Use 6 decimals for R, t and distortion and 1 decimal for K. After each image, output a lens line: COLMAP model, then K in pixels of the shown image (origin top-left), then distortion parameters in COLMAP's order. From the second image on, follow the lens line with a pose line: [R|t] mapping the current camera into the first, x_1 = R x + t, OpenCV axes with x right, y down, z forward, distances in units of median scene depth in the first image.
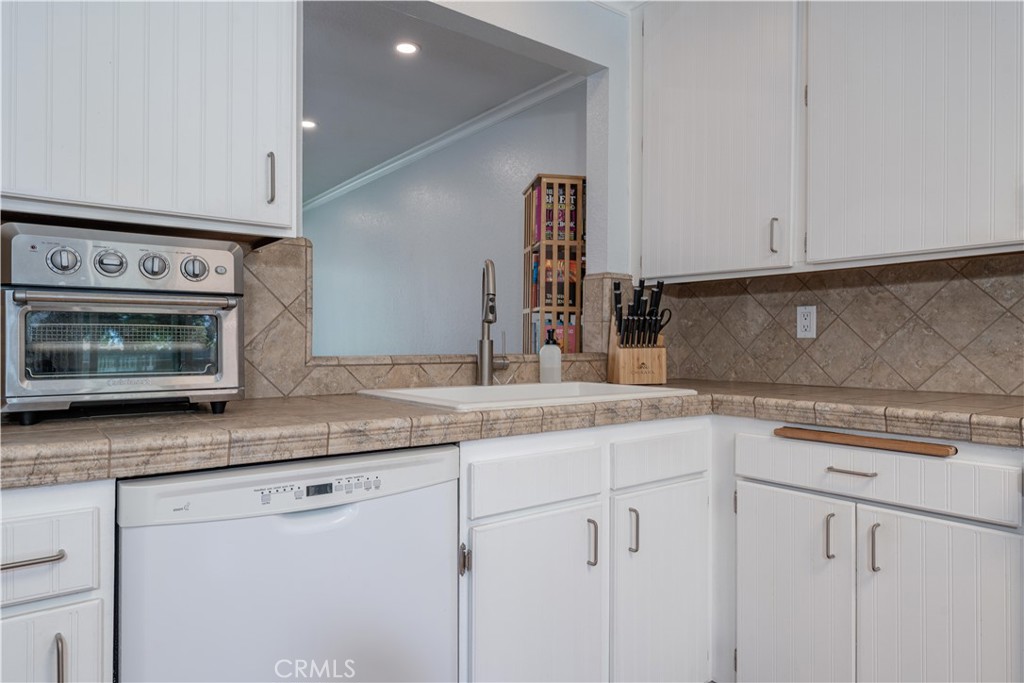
lens RADIAL K [[635.7, 0, 512.7], [0, 635.7, 344.1], [0, 0, 1]] dist [0.009369, 0.000627]
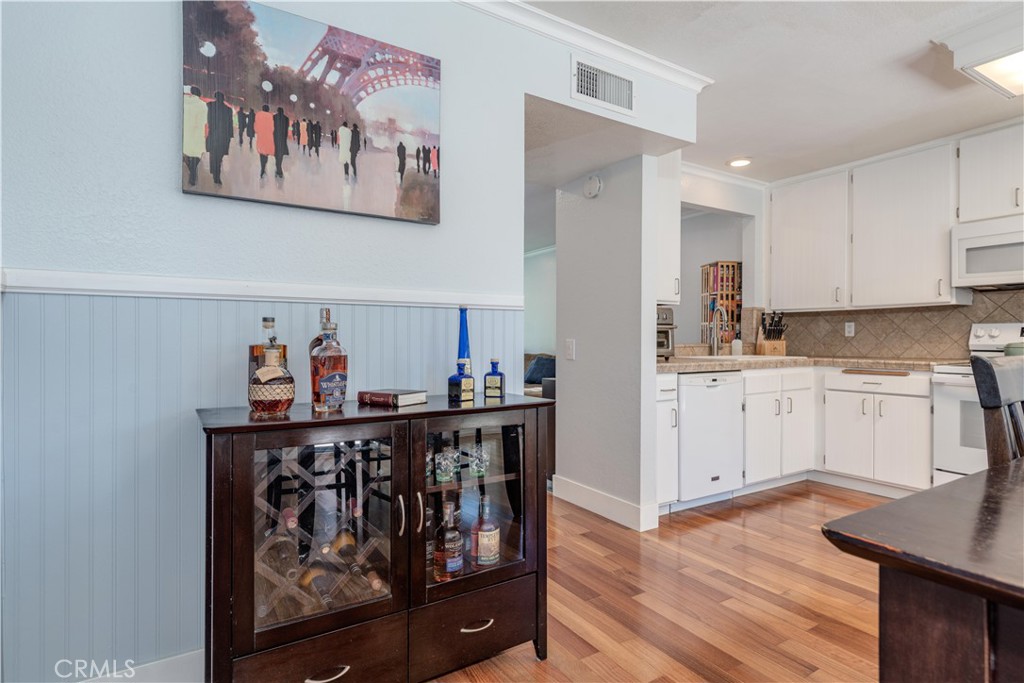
lens RADIAL K [[529.9, 0, 512.6], [0, 529.9, 341.6], [0, 0, 1]] dist [0.010037, -0.001100]
pose [[0.996065, -0.001771, -0.088609, -0.767411], [0.002168, 0.999988, 0.004382, -0.001162], [0.088601, -0.004557, 0.996057, -1.350713]]
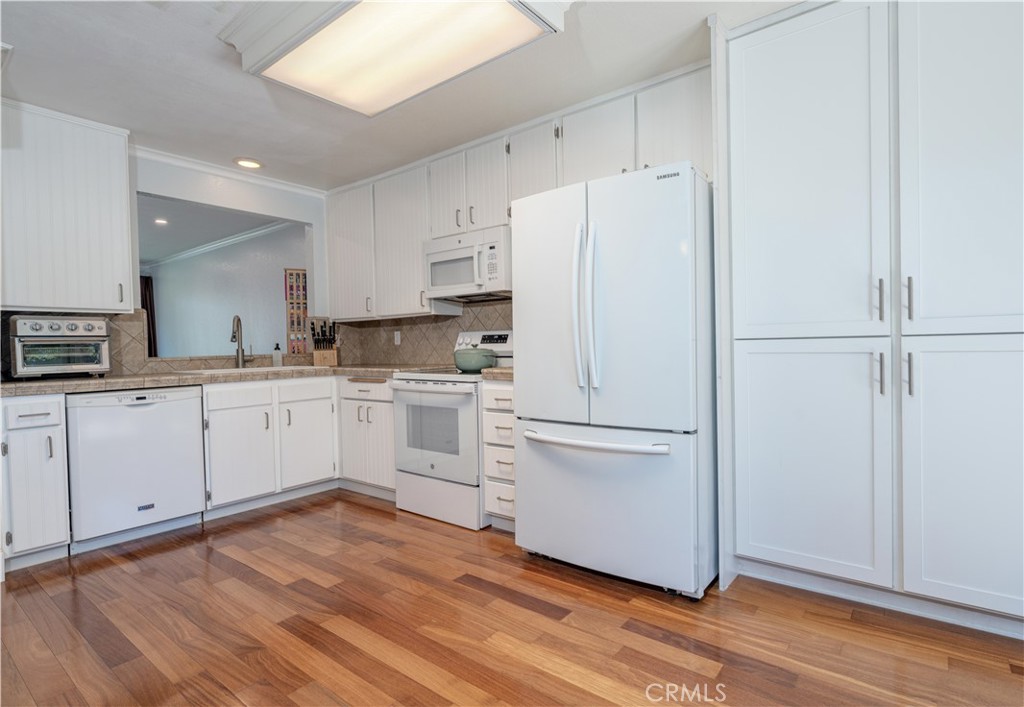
lens RADIAL K [[504.1, 0, 559.5], [0, 504.1, 357.3], [0, 0, 1]] dist [0.000006, -0.000113]
pose [[0.954662, -0.029376, 0.296239, 0.626375], [0.022787, 0.999411, 0.025671, 0.004348], [-0.296819, -0.017757, 0.954769, -1.329470]]
